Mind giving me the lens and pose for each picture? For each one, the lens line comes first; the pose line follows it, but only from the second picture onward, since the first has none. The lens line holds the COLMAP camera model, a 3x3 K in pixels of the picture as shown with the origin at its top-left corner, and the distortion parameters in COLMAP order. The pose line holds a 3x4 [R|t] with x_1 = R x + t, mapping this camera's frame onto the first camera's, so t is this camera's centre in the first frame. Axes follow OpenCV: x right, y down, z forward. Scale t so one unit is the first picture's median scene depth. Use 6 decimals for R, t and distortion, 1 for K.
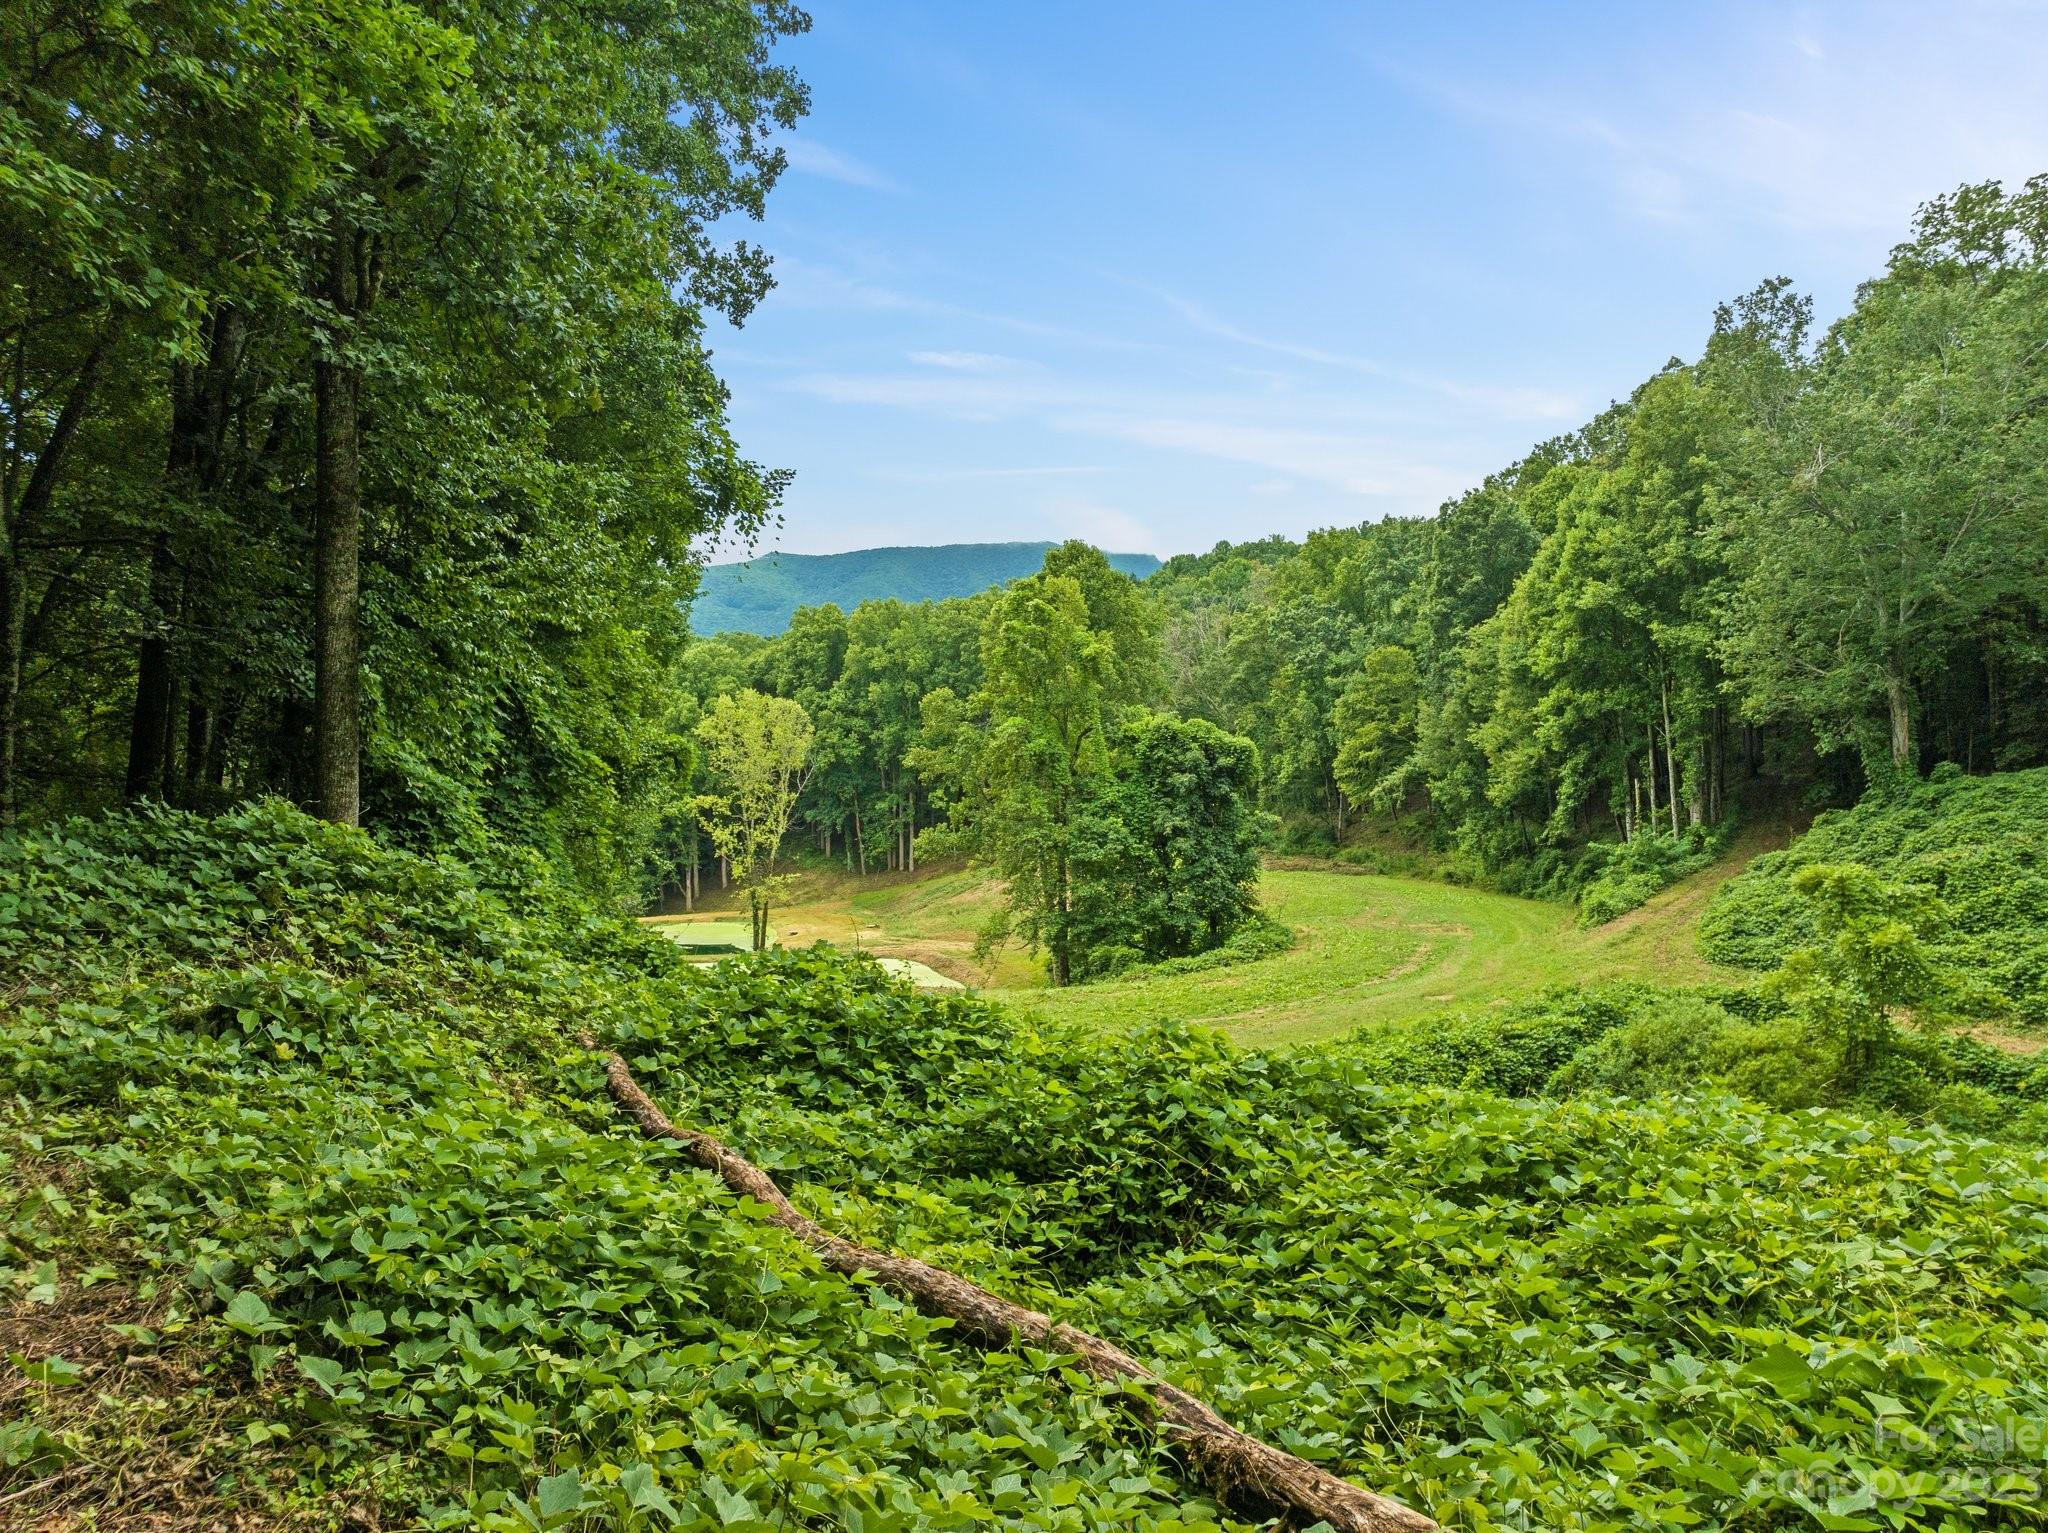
lens RADIAL K [[1457.7, 0, 1022.8], [0, 1457.7, 753.2], [0, 0, 1]] dist [-0.039601, 0.007606]
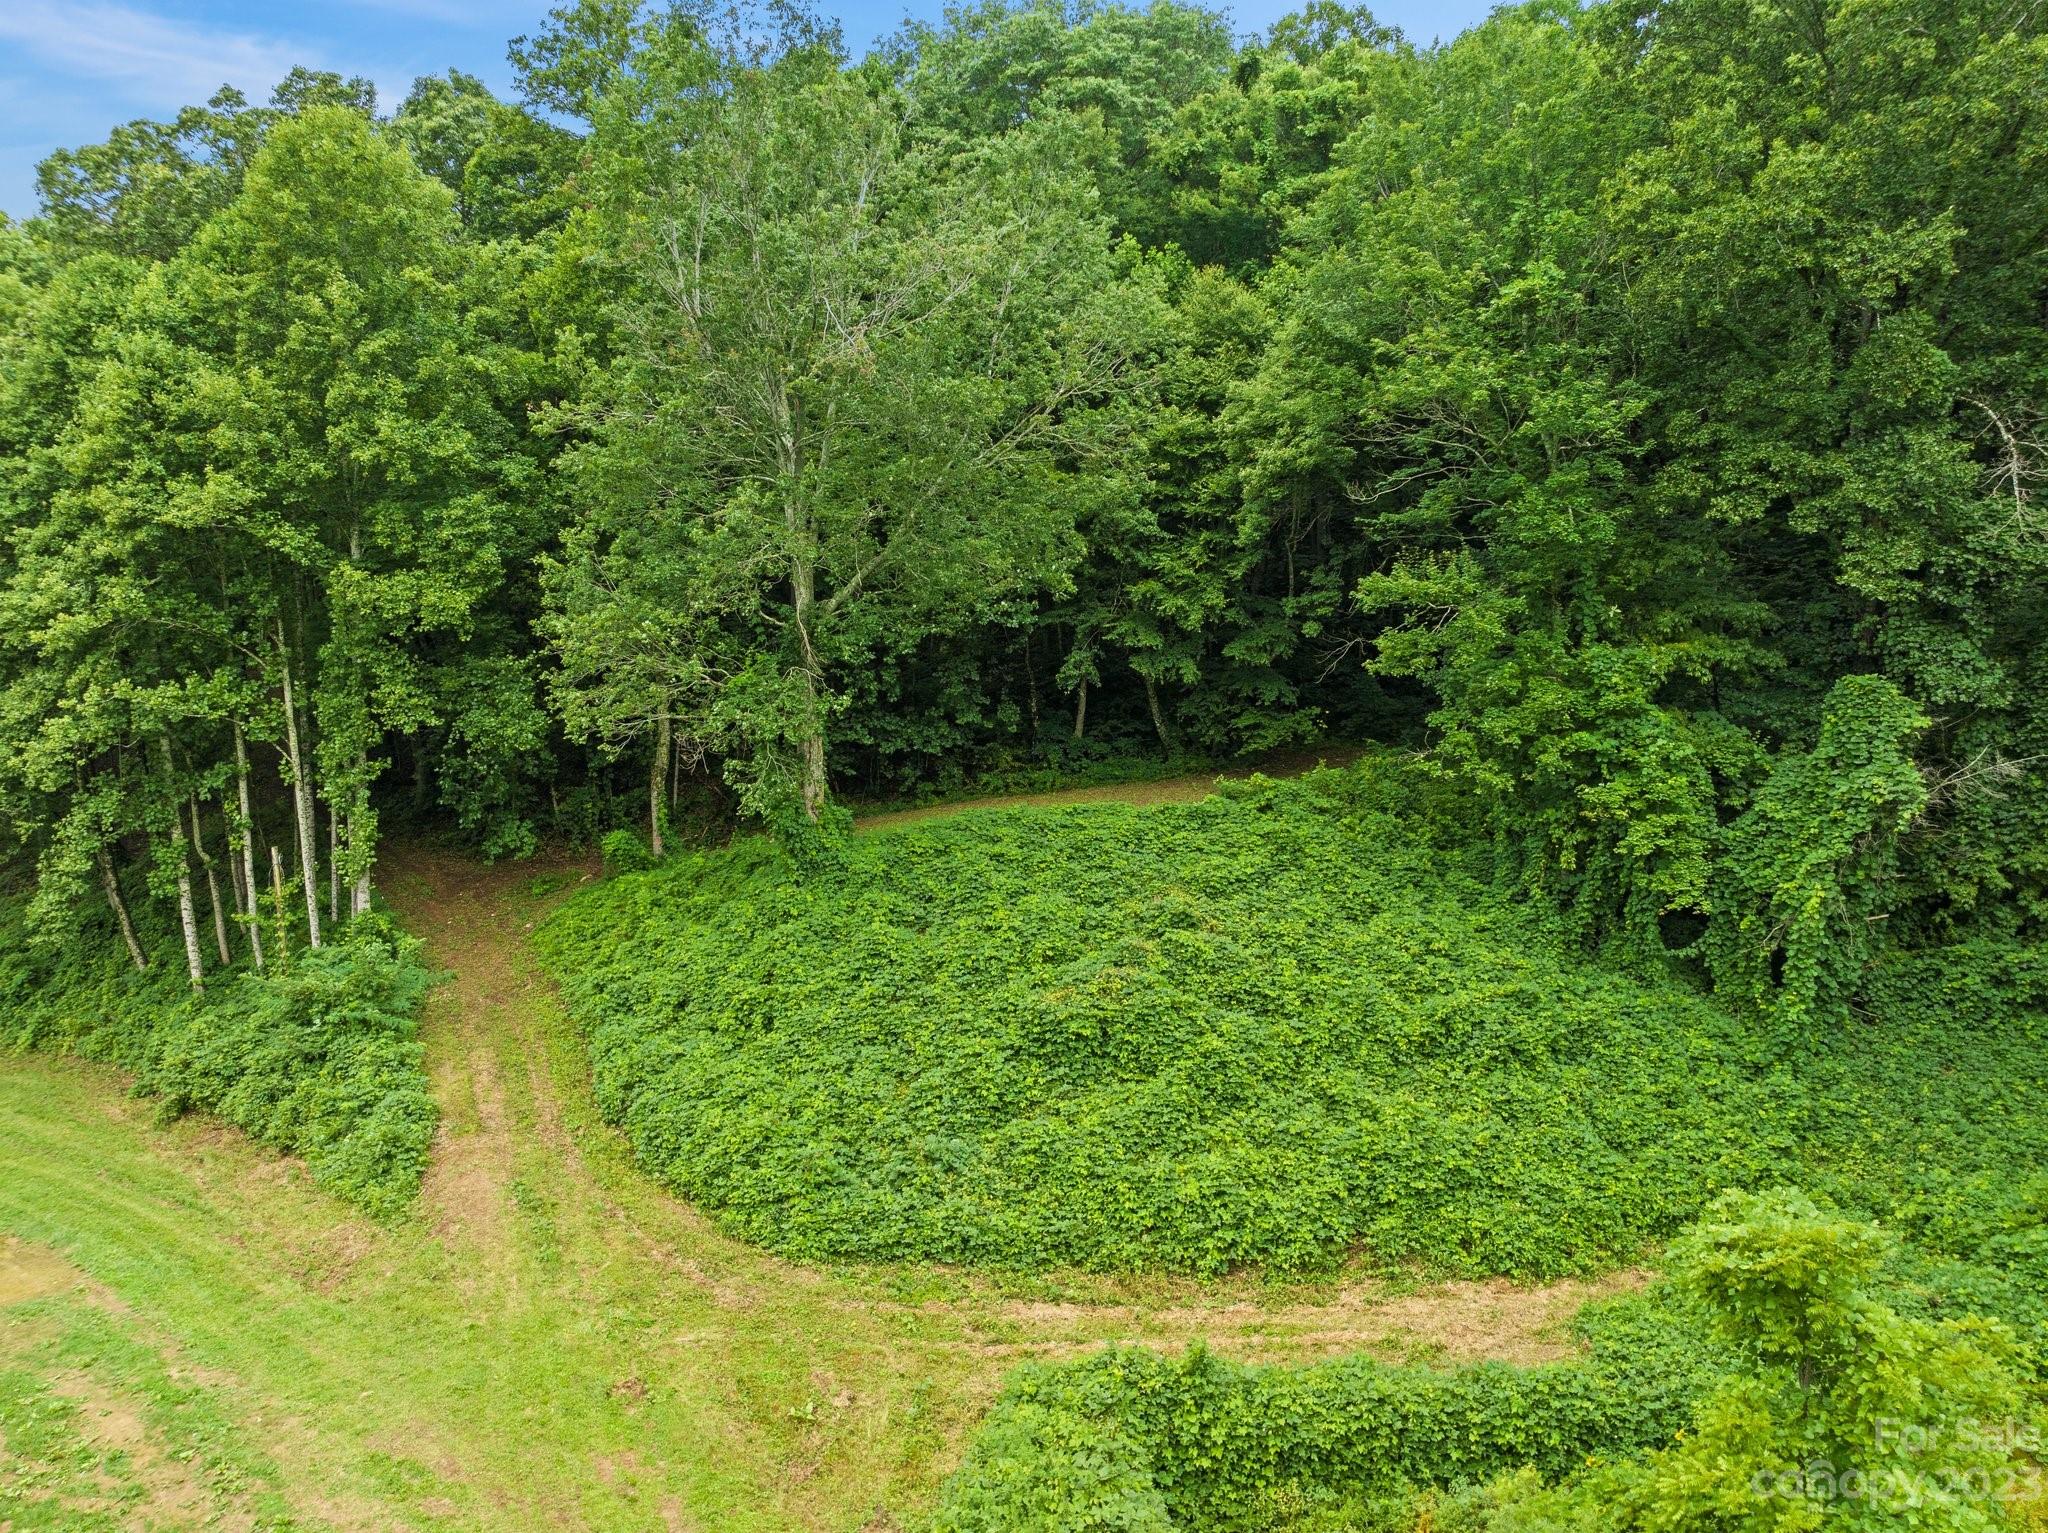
lens RADIAL K [[1457.7, 0, 1025.3], [0, 1457.7, 754.8], [0, 0, 1]] dist [-0.039601, 0.007606]
pose [[0.360391, -0.065825, 0.930476, 0.016619], [0.002480, 0.997571, 0.069611, -0.039167], [-0.932798, -0.022780, 0.359679, 0.393200]]
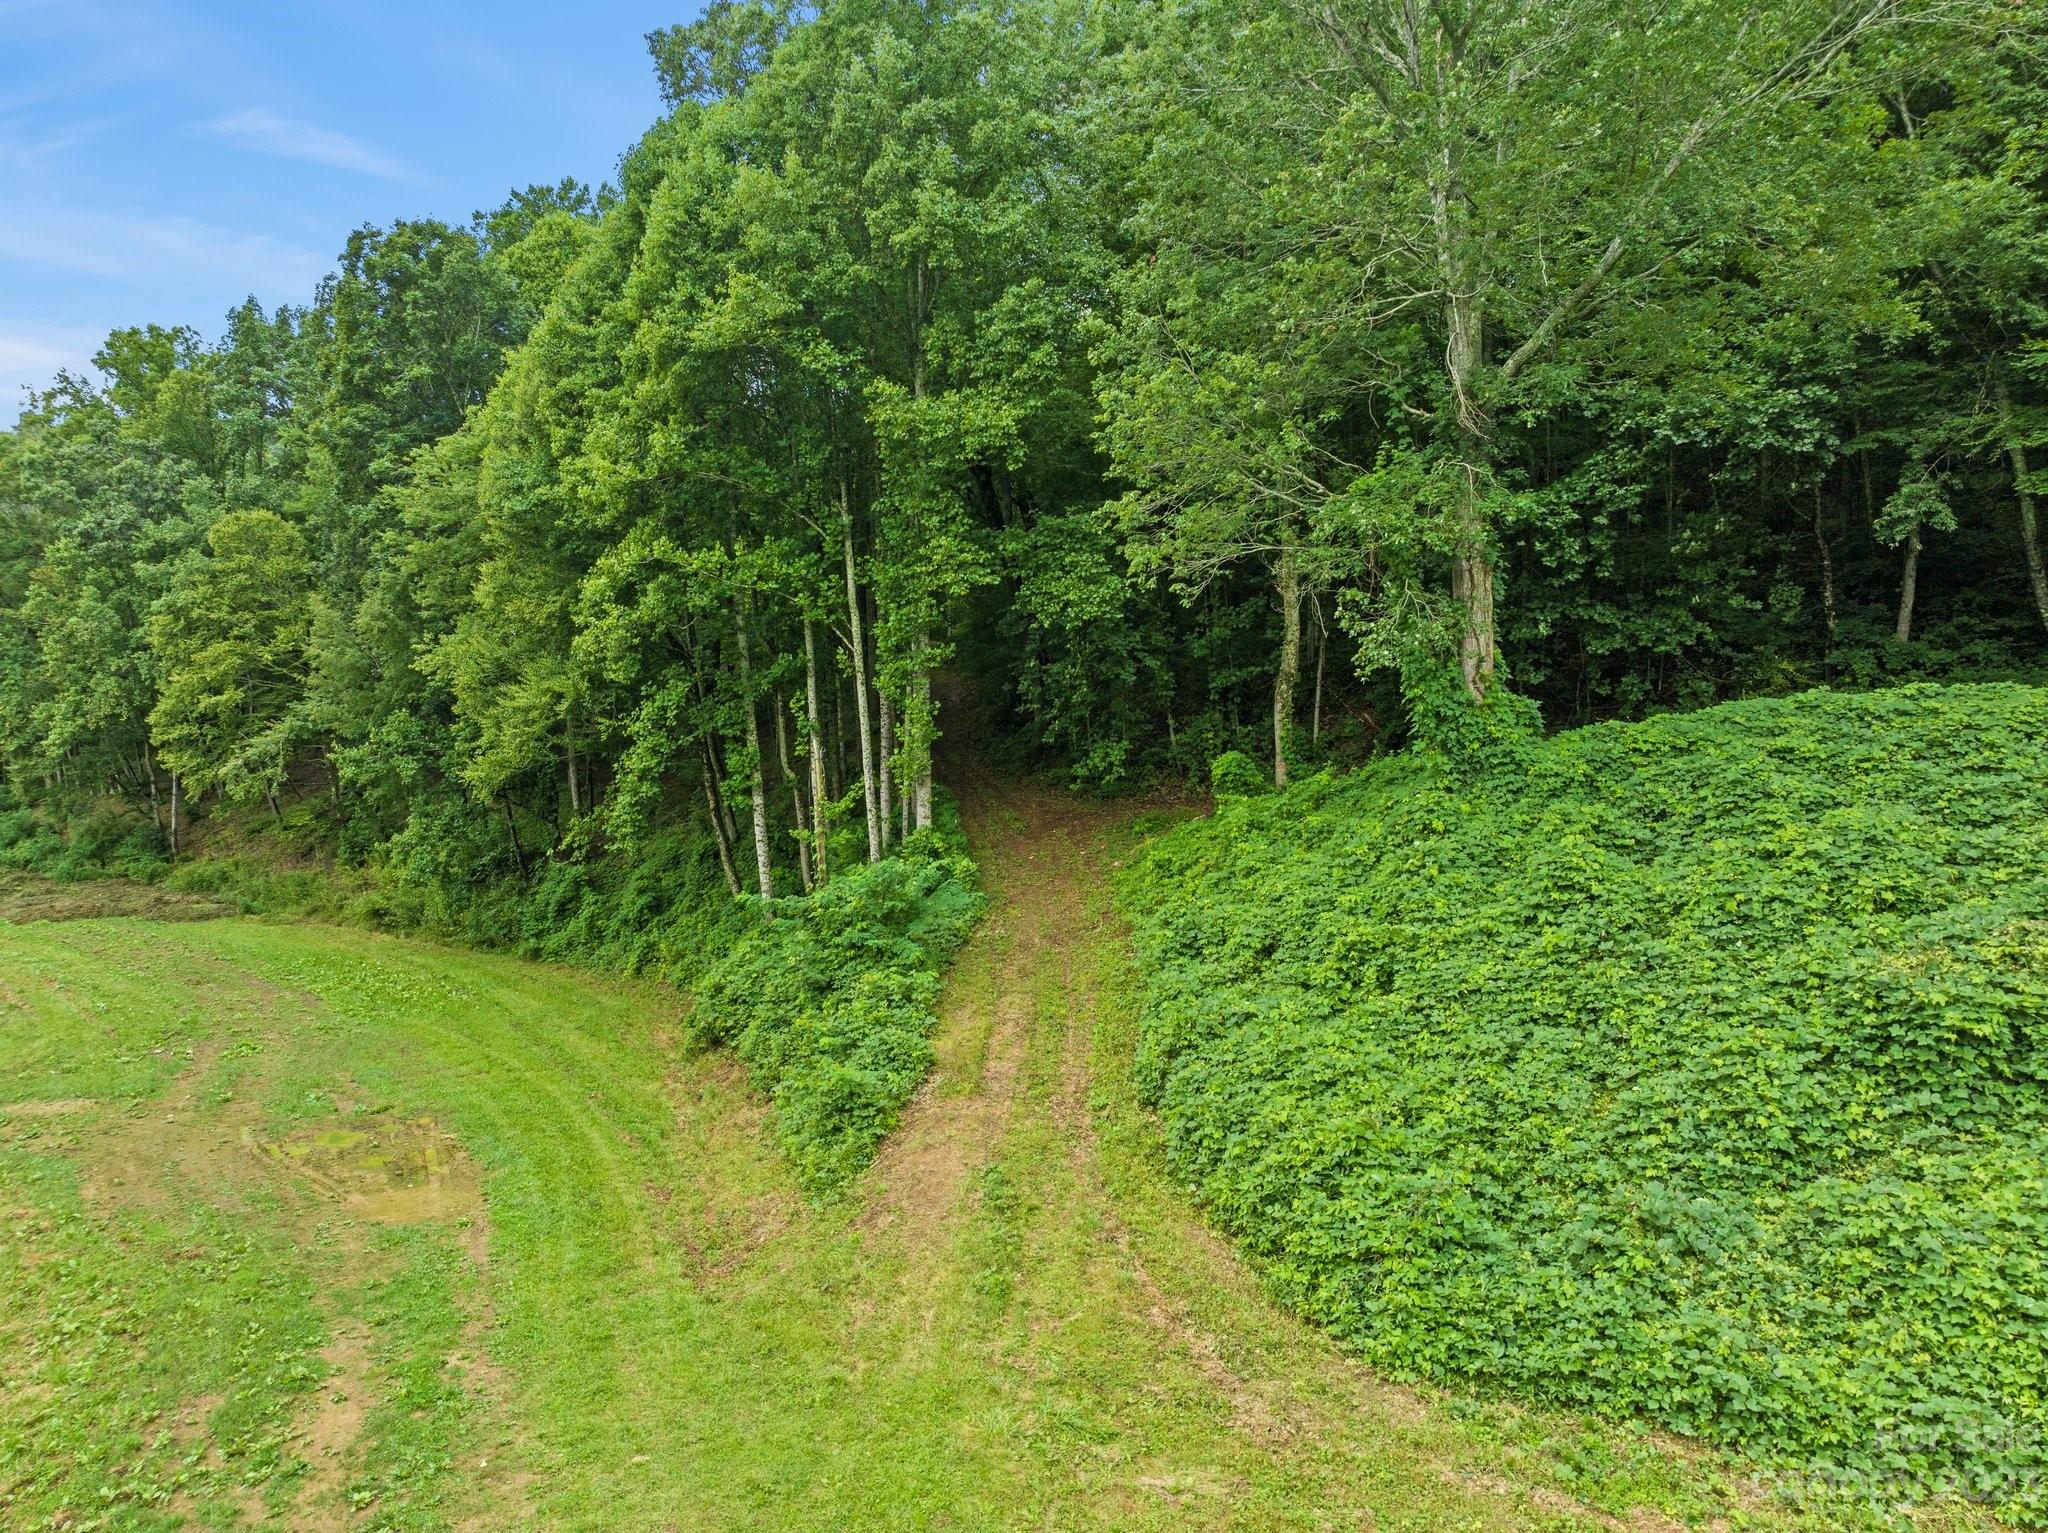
lens RADIAL K [[1457.7, 0, 1017.3], [0, 1457.7, 753.2], [0, 0, 1]] dist [-0.039601, 0.007606]
pose [[0.754666, -0.029010, 0.655468, 0.123144], [0.007640, 0.999343, 0.035433, 0.004690], [-0.656065, -0.021732, 0.754392, 0.442519]]
